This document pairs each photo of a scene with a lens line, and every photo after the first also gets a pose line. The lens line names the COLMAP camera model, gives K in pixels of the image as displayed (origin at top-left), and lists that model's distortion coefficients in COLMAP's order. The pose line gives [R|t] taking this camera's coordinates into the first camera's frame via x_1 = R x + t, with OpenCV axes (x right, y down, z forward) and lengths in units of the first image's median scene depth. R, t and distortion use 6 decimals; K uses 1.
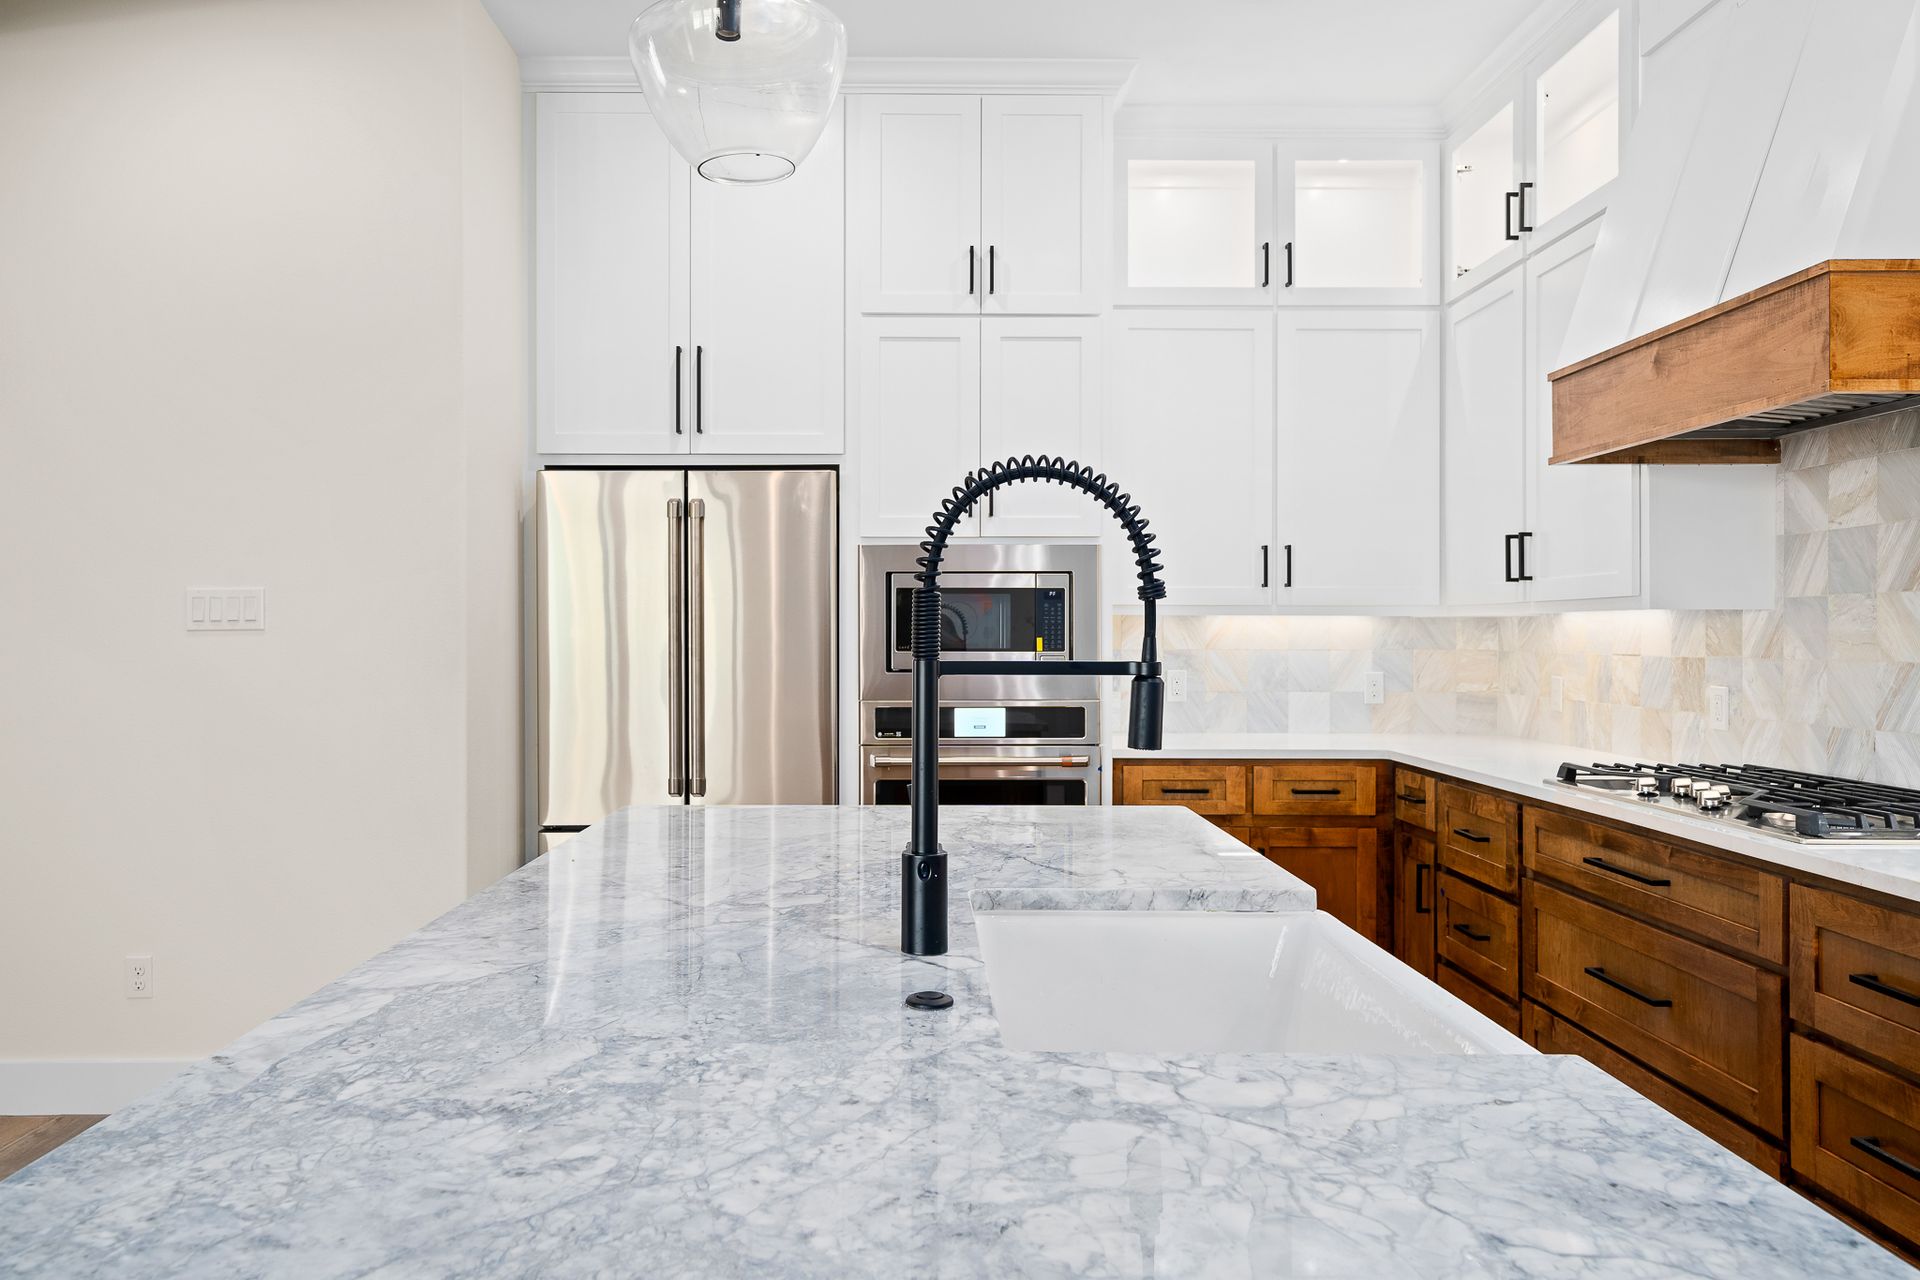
lens RADIAL K [[1290.2, 0, 896.6], [0, 1290.2, 639.0], [0, 0, 1]] dist [-0.004514, 0.004998]
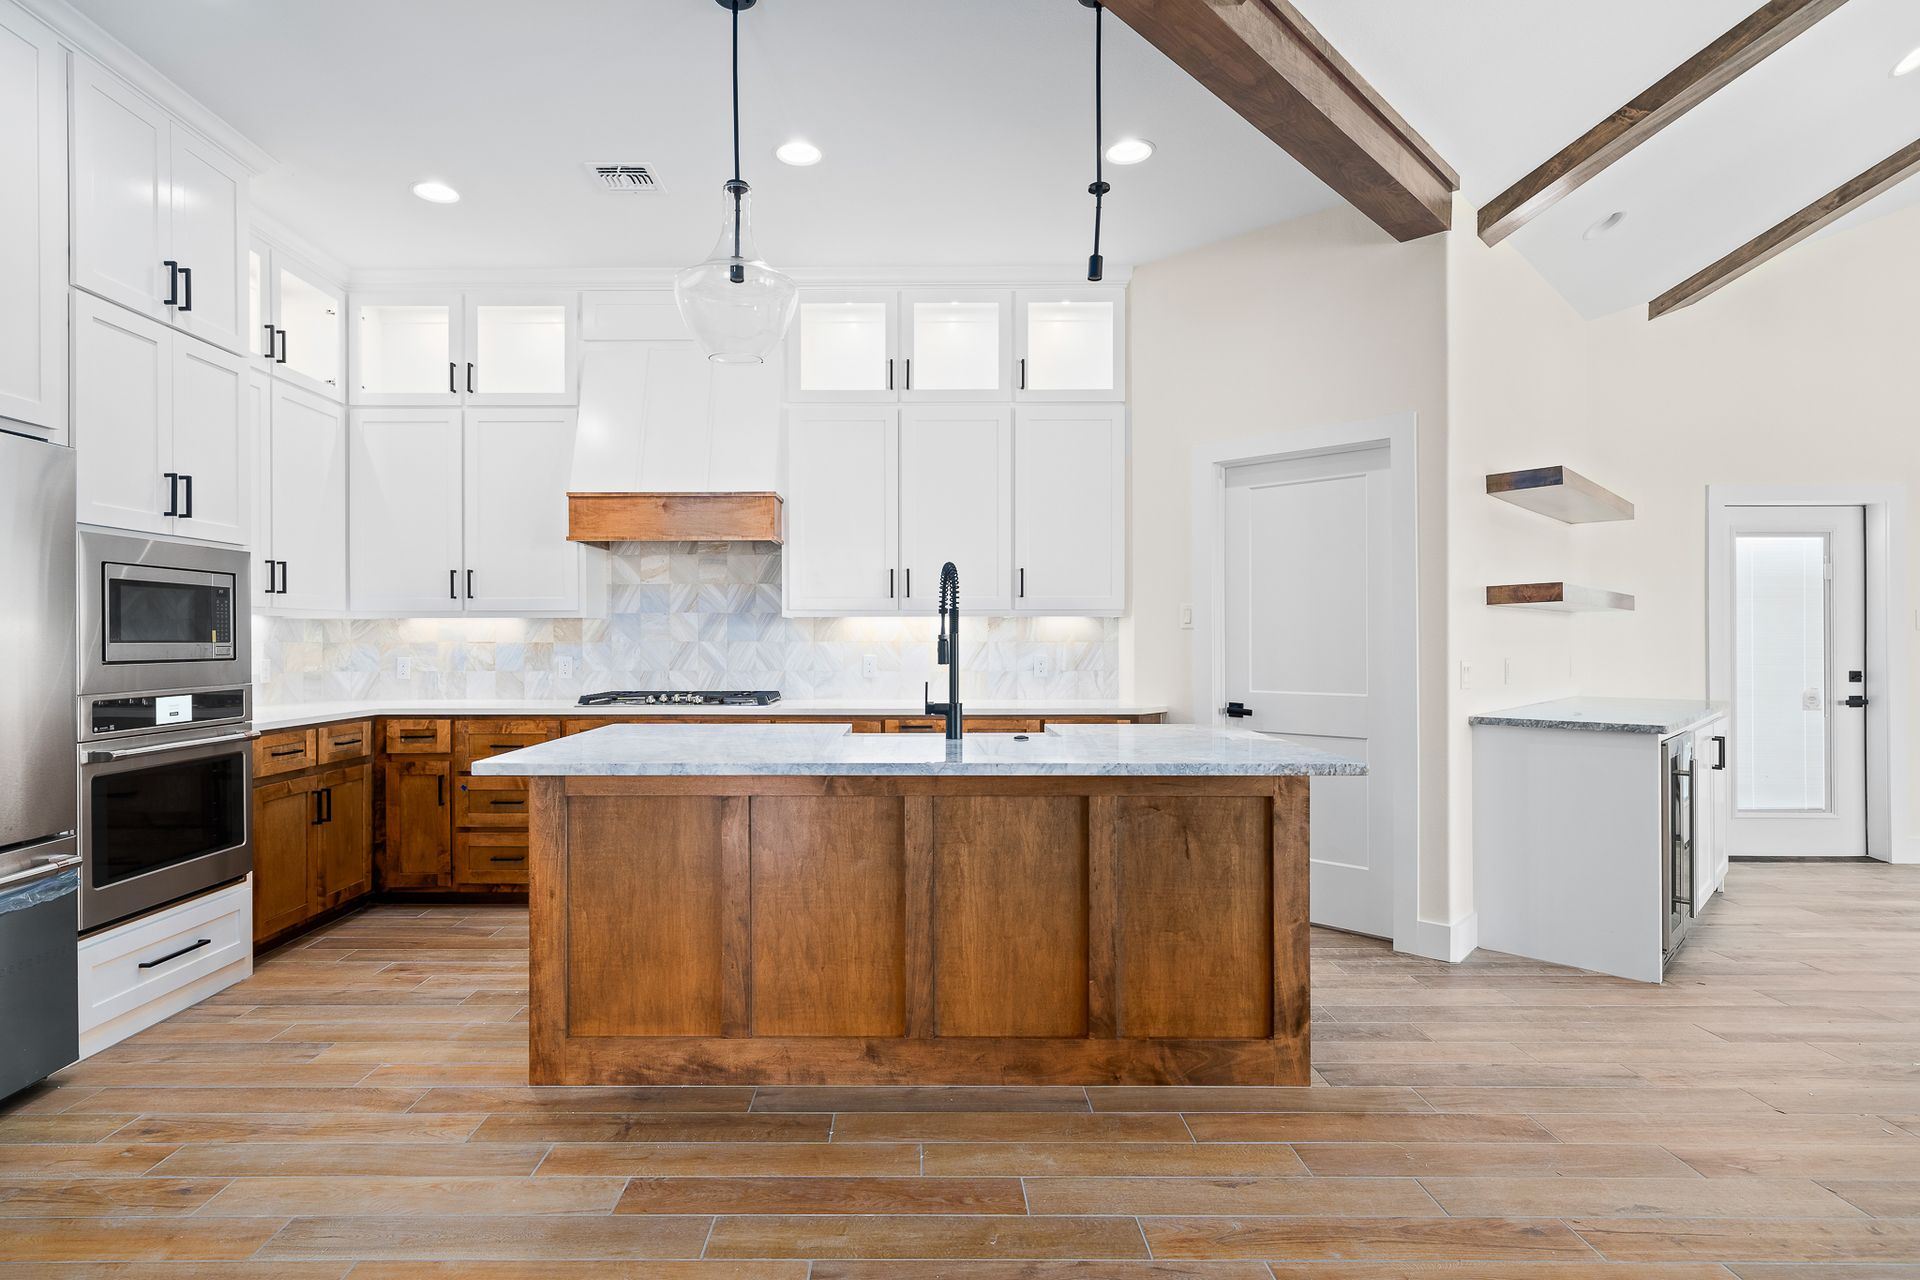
lens RADIAL K [[989.7, 0, 920.3], [0, 989.7, 633.5], [0, 0, 1]] dist [0.001139, -0.000281]
pose [[-0.002267, 0.003910, 0.999990, -0.869933], [0.005570, 0.999977, -0.003897, 0.009746], [-0.999982, 0.005561, -0.002289, 0.445957]]
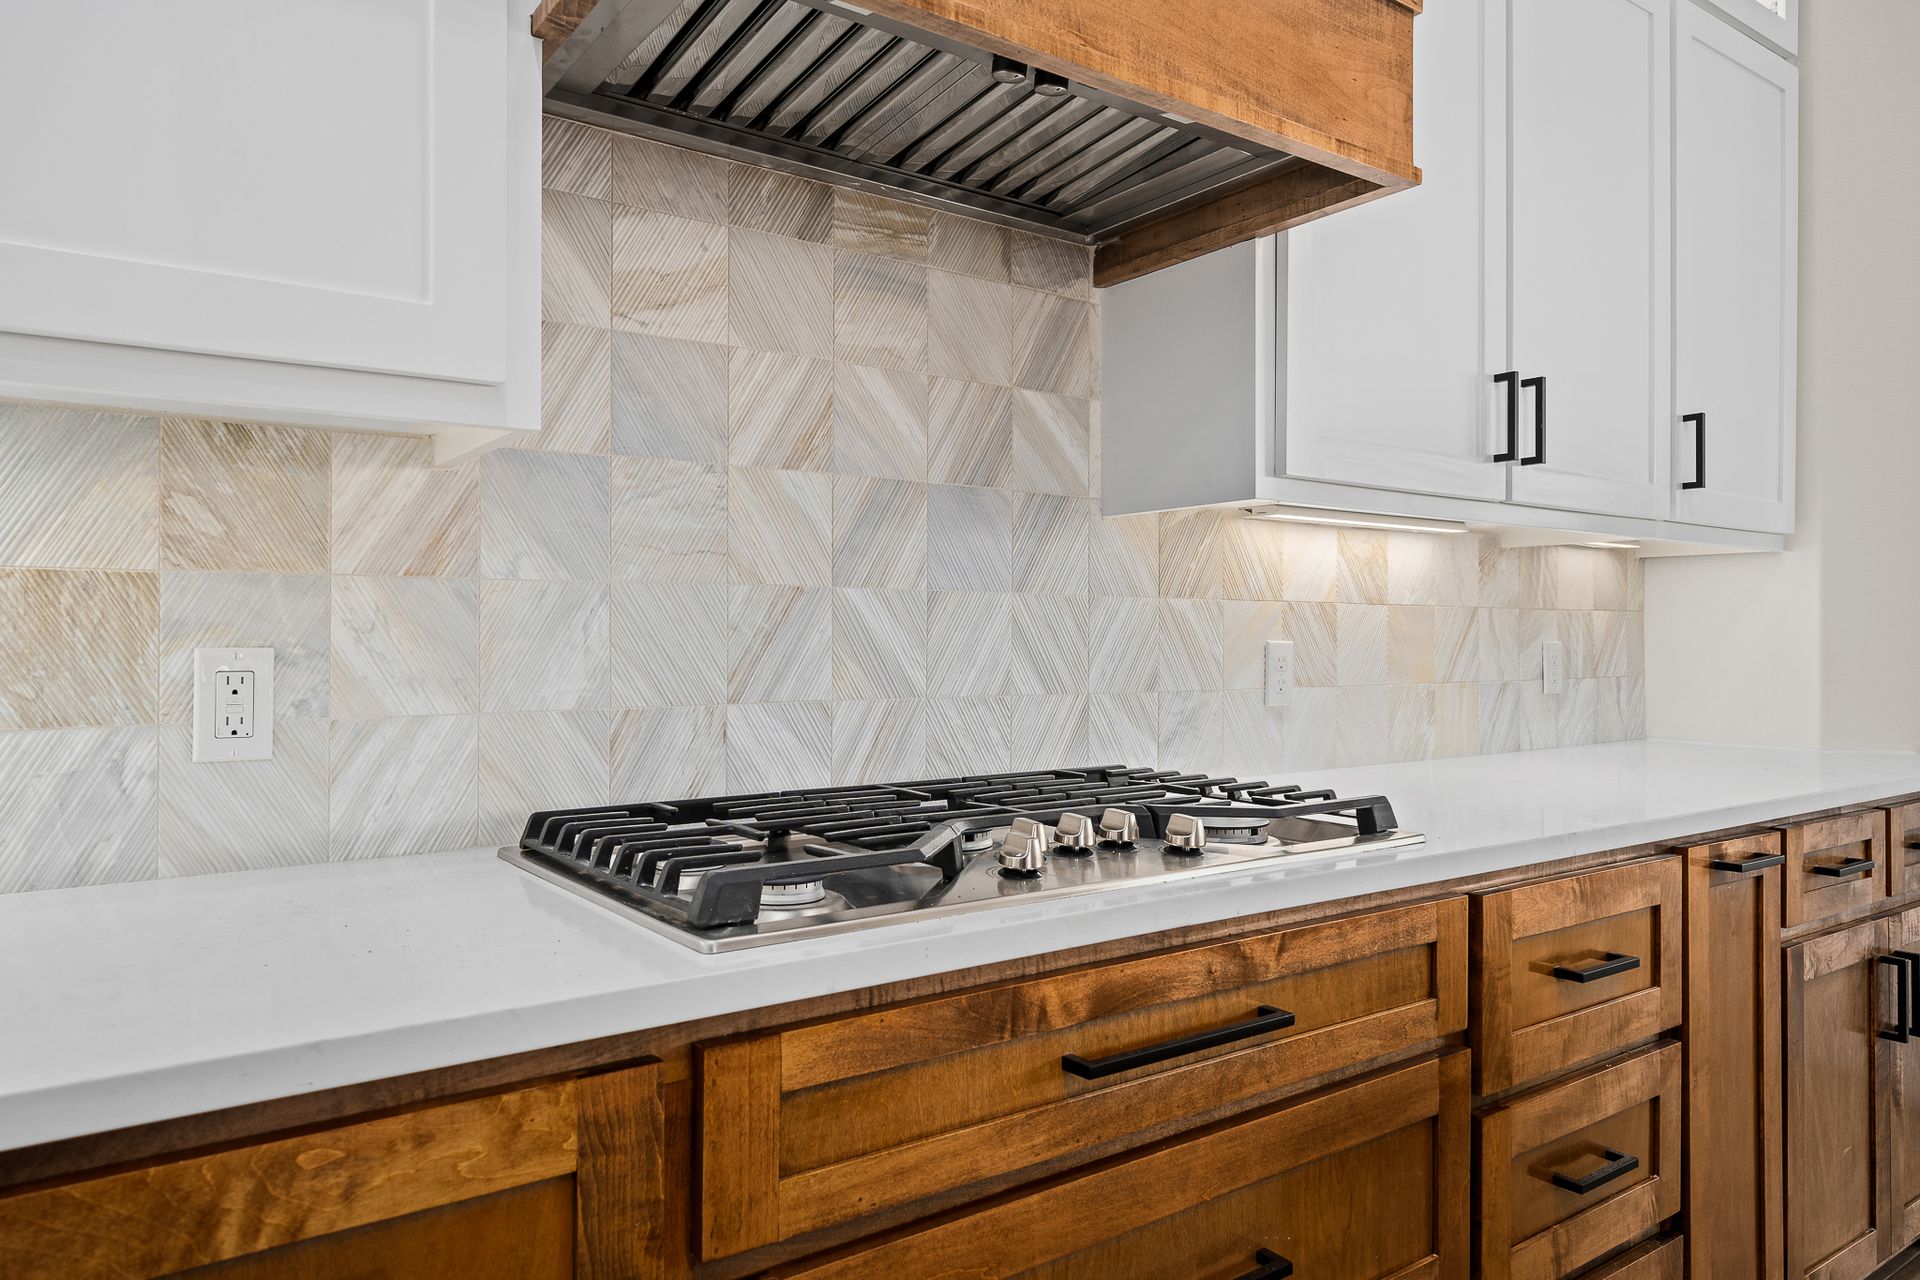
lens RADIAL K [[1224.5, 0, 936.8], [0, 1224.5, 639.3], [0, 0, 1]] dist [0.007657, 0.001005]
pose [[-0.576644, -0.001110, 0.816994, 0.213864], [0.002481, 0.999992, 0.003109, 0.032996], [-0.816991, 0.003820, -0.576637, 1.017404]]
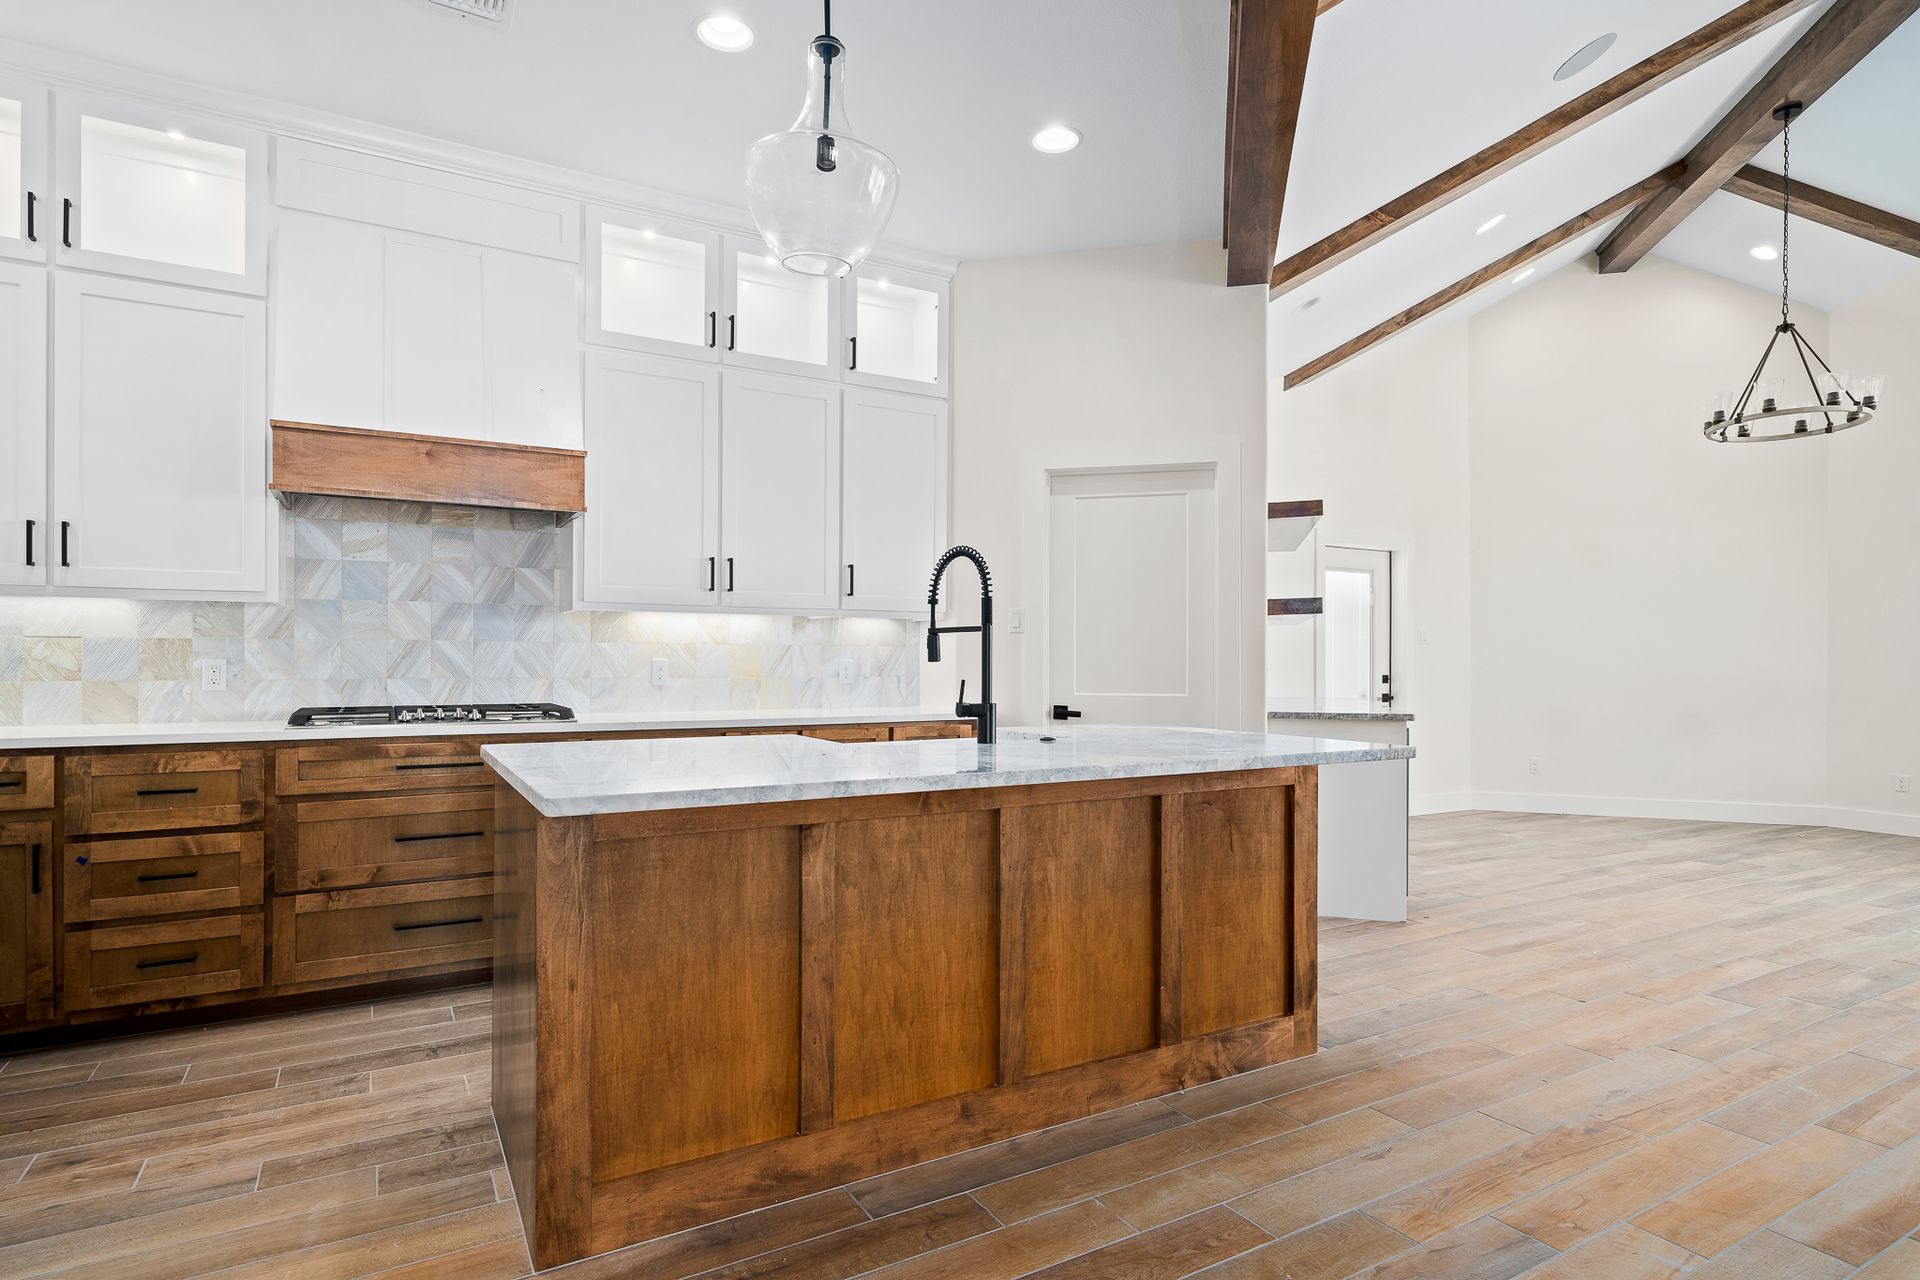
lens RADIAL K [[989.7, 0, 946.2], [0, 989.7, 659.7], [0, 0, 1]] dist [0.001139, -0.000281]
pose [[-0.499503, -0.005510, 0.866295, -0.653581], [-0.001841, 0.999984, 0.005298, 0.029686], [-0.866310, 0.001052, -0.499505, 0.832807]]
